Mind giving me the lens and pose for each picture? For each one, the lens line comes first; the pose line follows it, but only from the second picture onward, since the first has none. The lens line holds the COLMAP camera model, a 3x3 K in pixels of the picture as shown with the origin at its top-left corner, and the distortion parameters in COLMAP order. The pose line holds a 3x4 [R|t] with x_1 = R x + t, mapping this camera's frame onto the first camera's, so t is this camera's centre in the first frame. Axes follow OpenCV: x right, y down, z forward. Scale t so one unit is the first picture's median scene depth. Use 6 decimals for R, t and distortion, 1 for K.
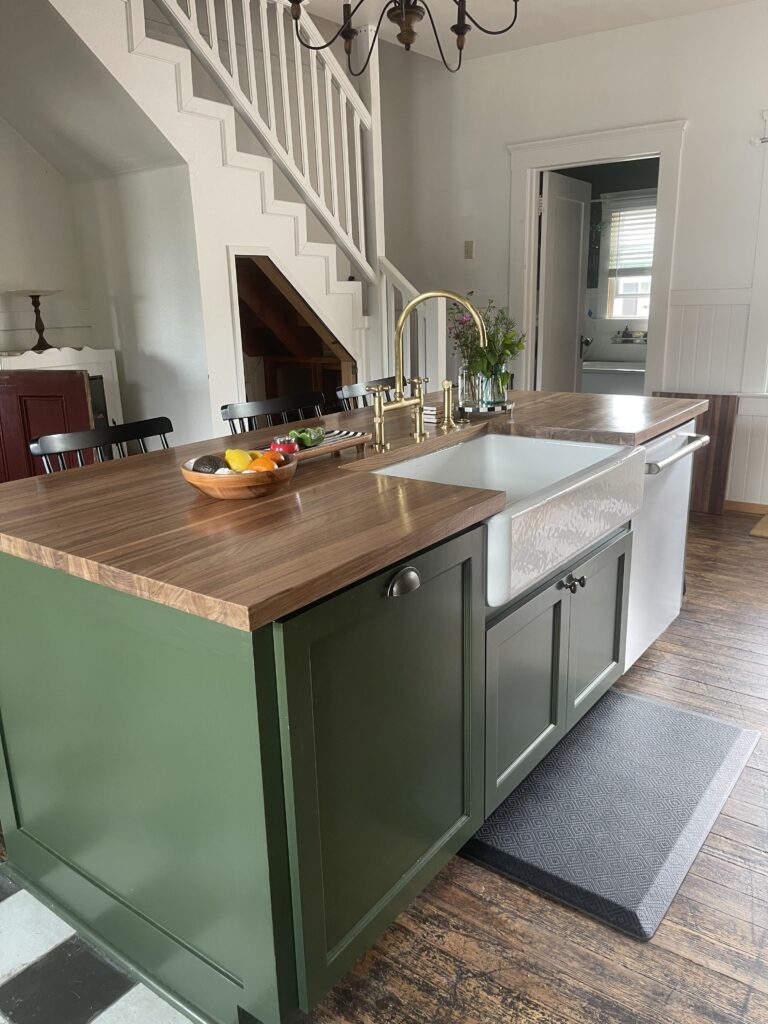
lens RADIAL K [[775.9, 0, 383.5], [0, 775.9, 516.0], [0, 0, 1]] dist [0.049268, -0.056861]
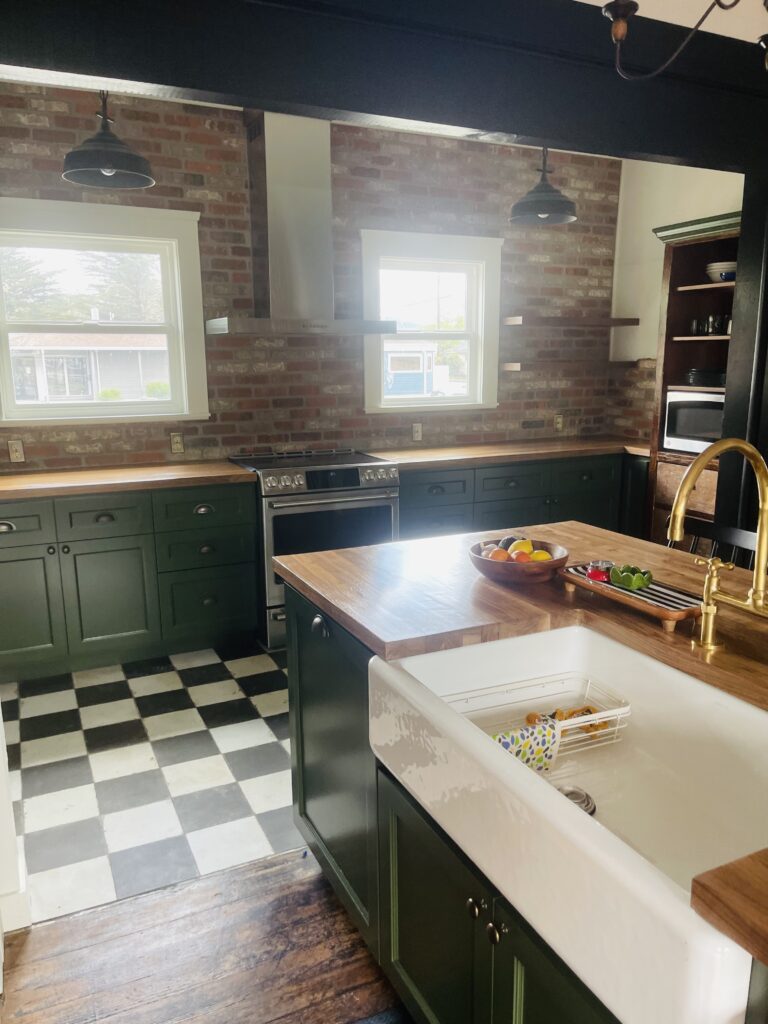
lens RADIAL K [[775.9, 0, 389.2], [0, 775.9, 522.1], [0, 0, 1]] dist [0.049268, -0.056861]
pose [[-0.467327, 0.213674, -0.857875, 0.916373], [-0.223496, 0.910282, 0.348477, -0.482088], [0.855368, 0.354585, -0.377644, 1.303747]]
